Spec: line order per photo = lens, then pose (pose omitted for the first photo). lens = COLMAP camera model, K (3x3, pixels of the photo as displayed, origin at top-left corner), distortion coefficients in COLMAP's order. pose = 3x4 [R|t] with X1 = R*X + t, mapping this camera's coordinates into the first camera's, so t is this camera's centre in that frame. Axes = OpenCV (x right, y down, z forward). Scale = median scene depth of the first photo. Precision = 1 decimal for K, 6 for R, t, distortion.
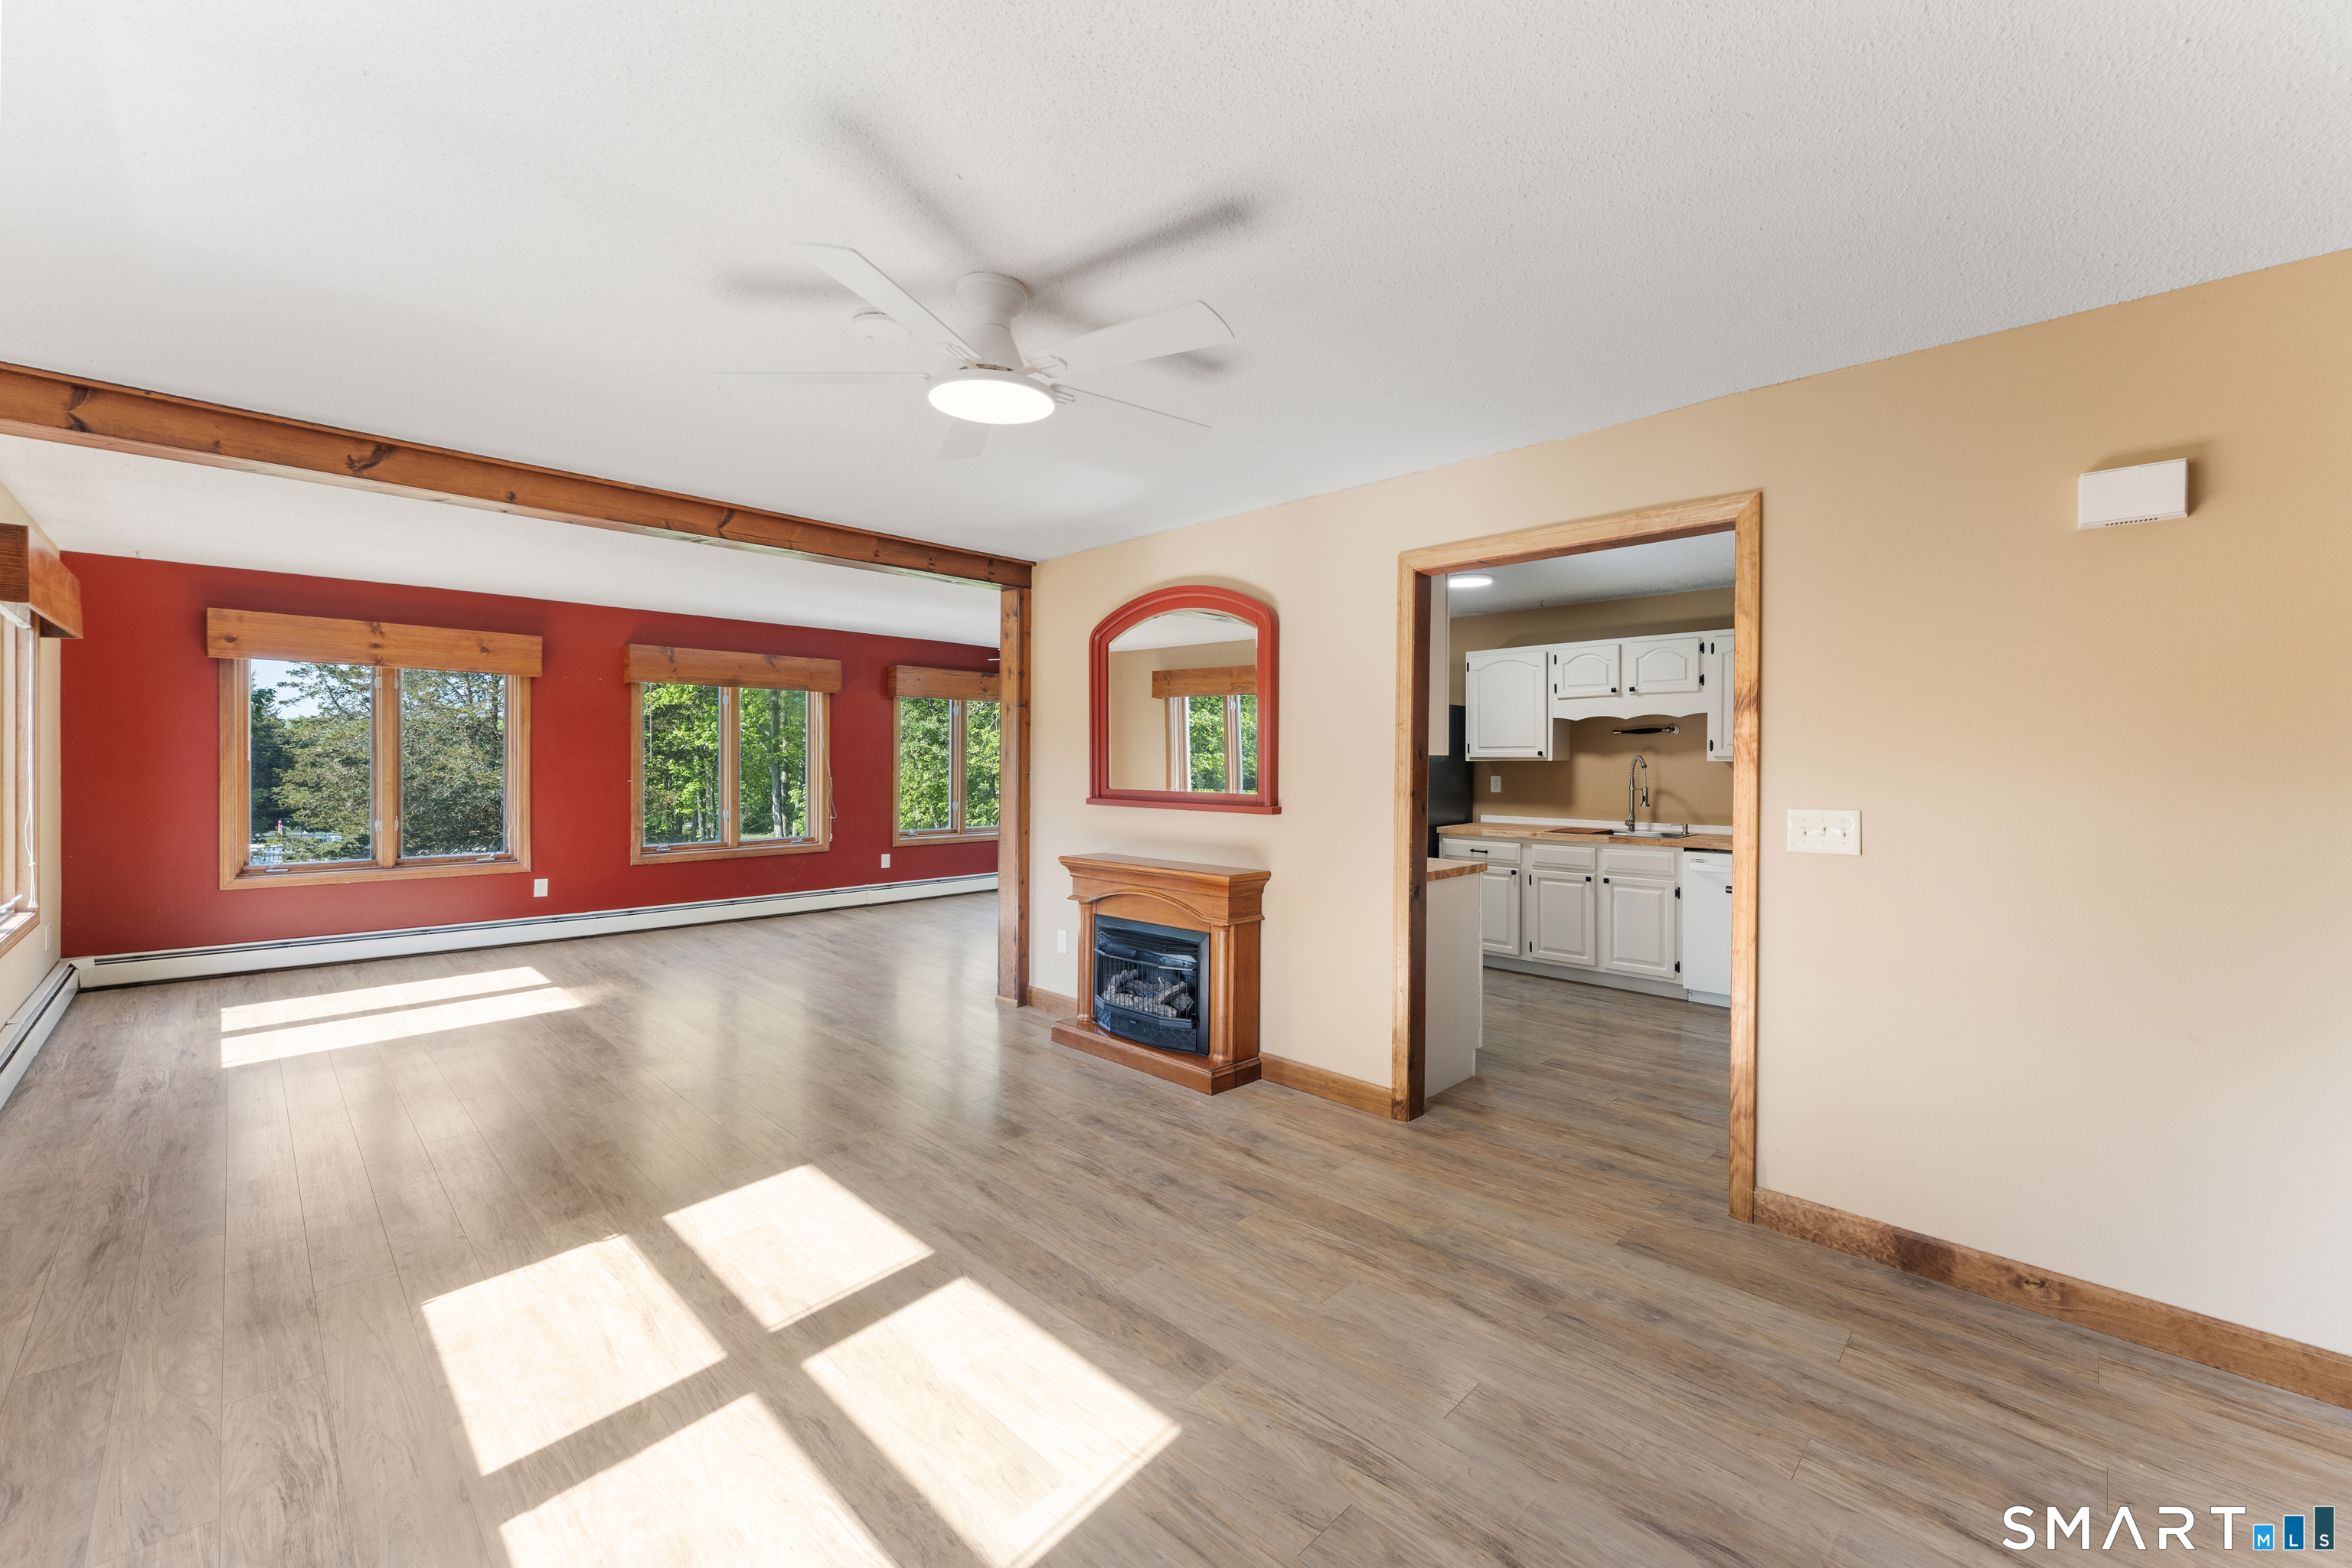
lens RADIAL K [[952.5, 0, 1178.9], [0, 952.5, 747.0], [0, 0, 1]] dist [0.000203, 0.000104]
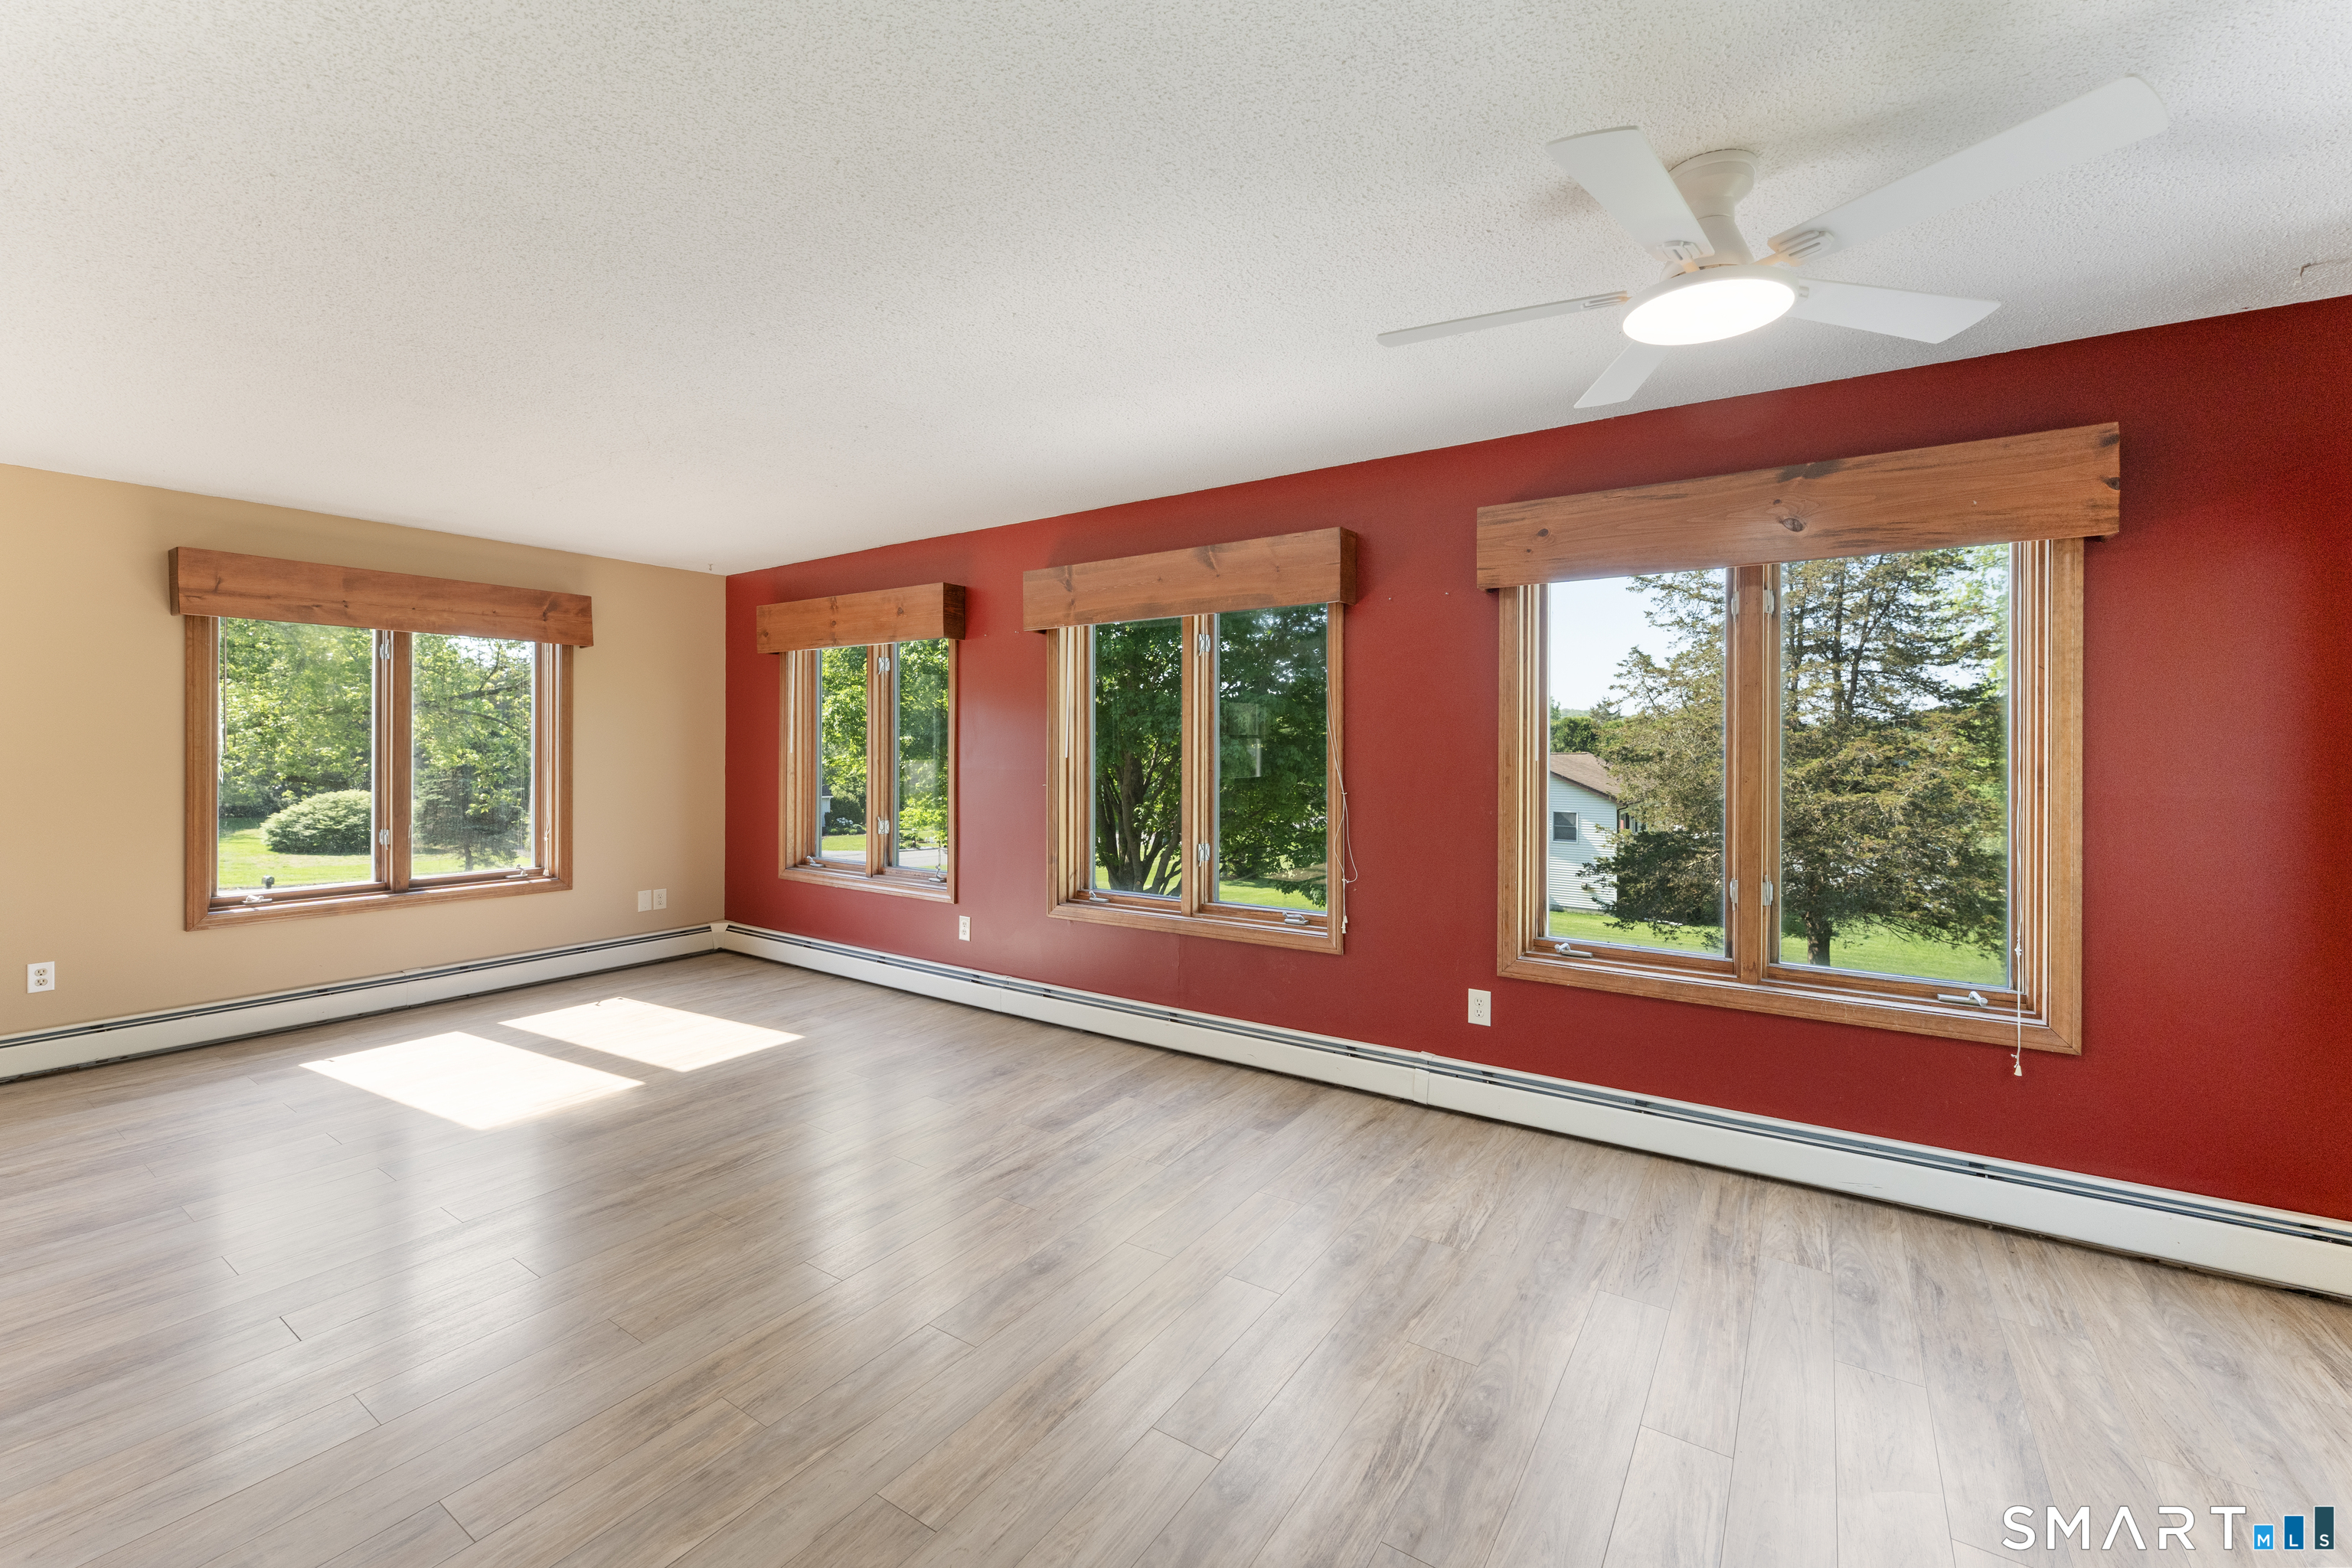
lens RADIAL K [[952.5, 0, 1178.9], [0, 952.5, 747.0], [0, 0, 1]] dist [0.000203, 0.000104]
pose [[0.193323, -0.008833, -0.981095, 0.159688], [0.009918, 0.999926, -0.007048, 0.033936], [0.981085, -0.008368, 0.193396, 2.157531]]
